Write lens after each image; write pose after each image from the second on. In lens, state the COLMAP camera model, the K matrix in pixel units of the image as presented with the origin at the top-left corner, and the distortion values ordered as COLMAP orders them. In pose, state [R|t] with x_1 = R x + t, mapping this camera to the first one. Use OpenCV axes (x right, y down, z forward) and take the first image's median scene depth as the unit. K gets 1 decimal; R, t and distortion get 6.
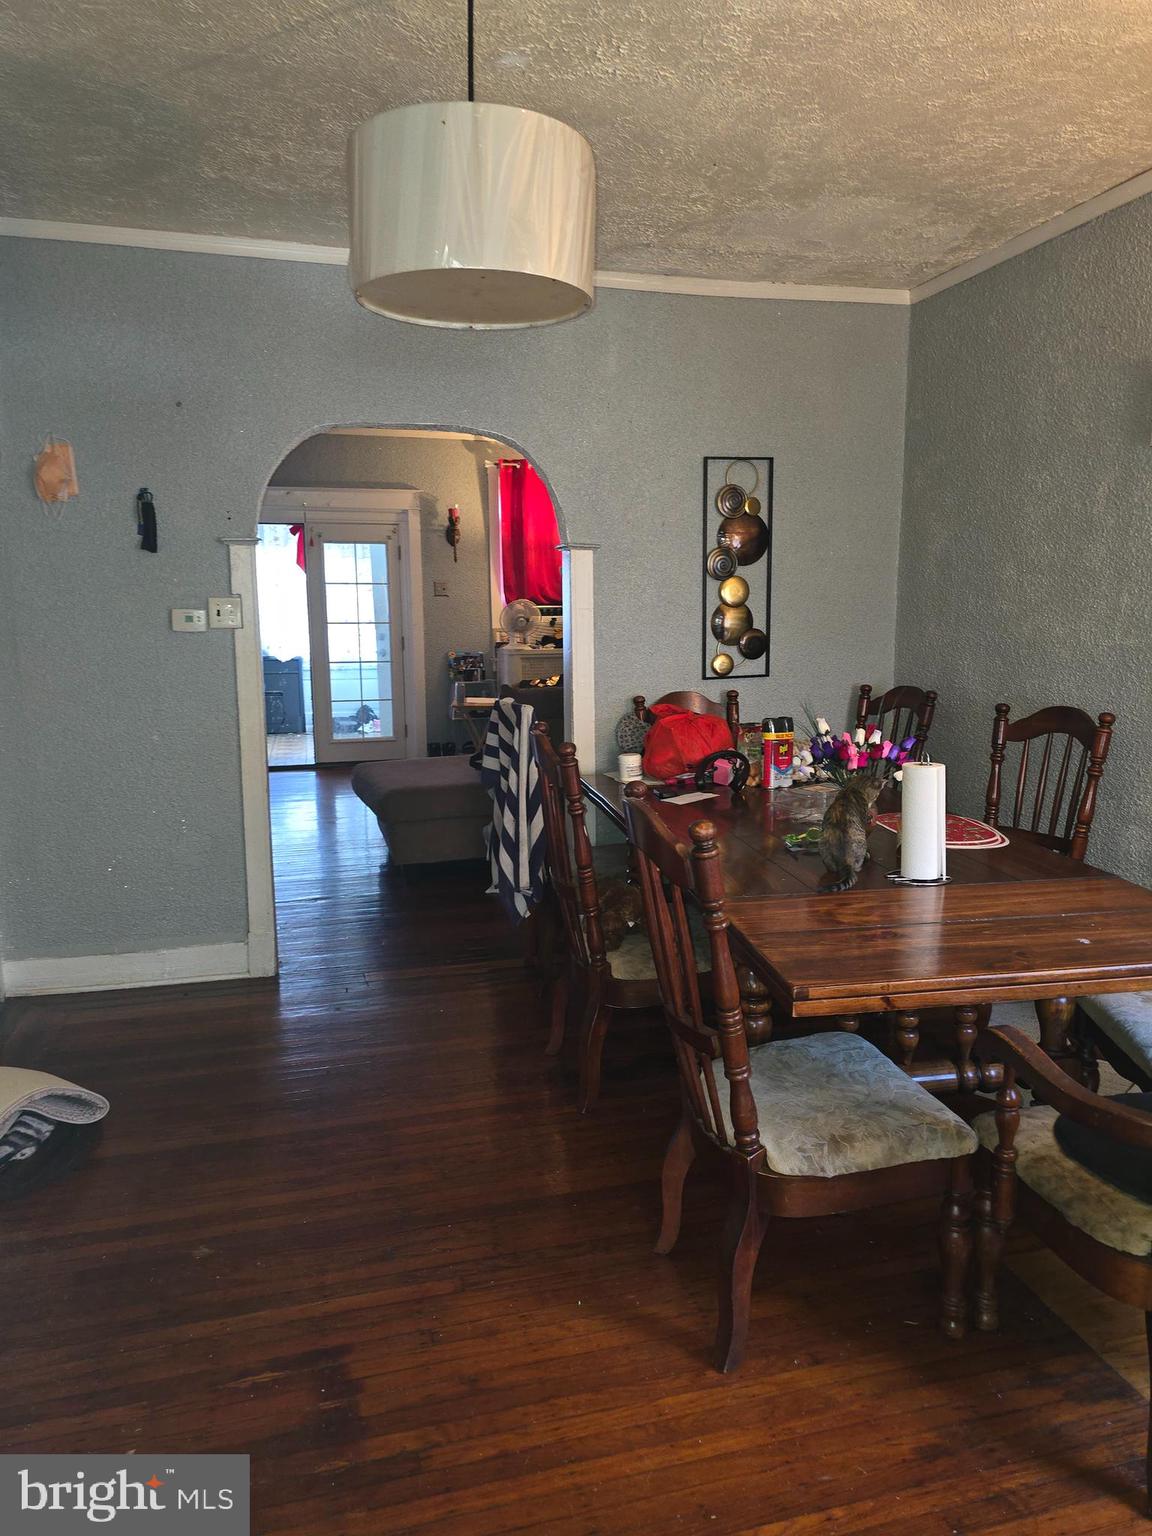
lens RADIAL K [[1075.2, 0, 591.0], [0, 1075.2, 770.0], [0, 0, 1]] dist [0.060111, -0.053086]
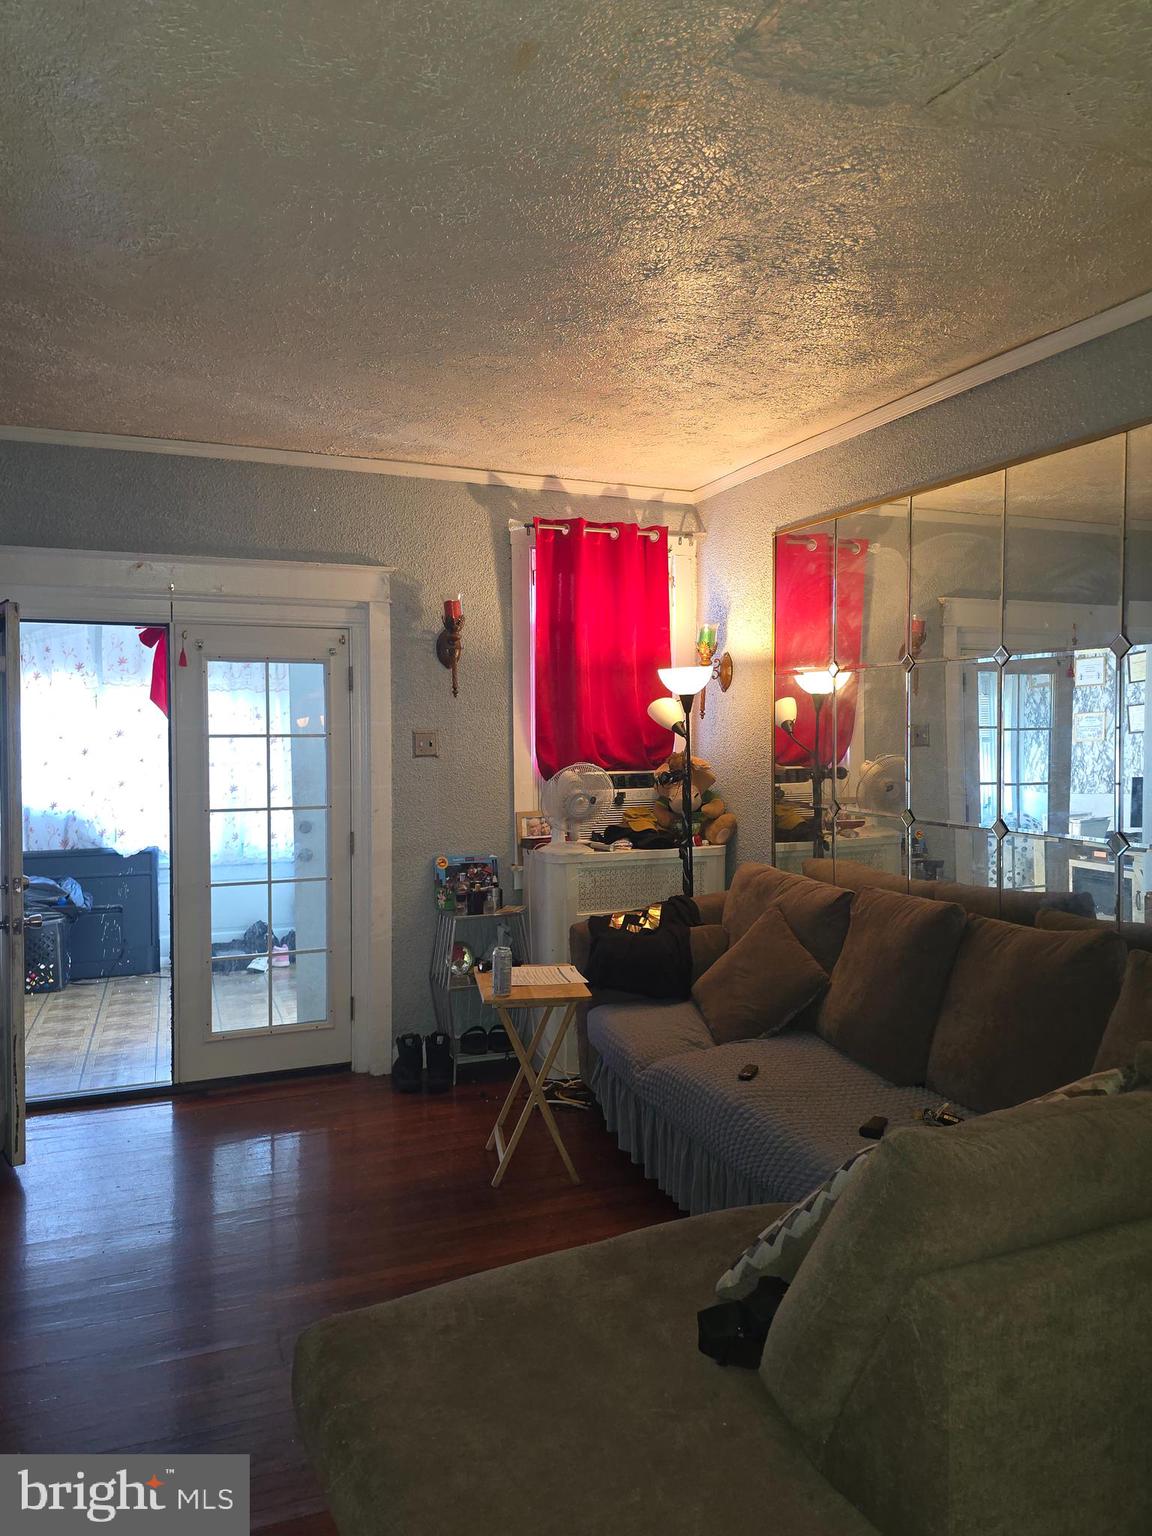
lens RADIAL K [[1075.2, 0, 586.4], [0, 1075.2, 753.8], [0, 0, 1]] dist [0.060111, -0.053086]
pose [[0.993655, -0.003311, 0.112418, -0.337844], [0.018958, 0.990195, -0.138400, -0.243233], [-0.110857, 0.139653, 0.983975, 1.285516]]
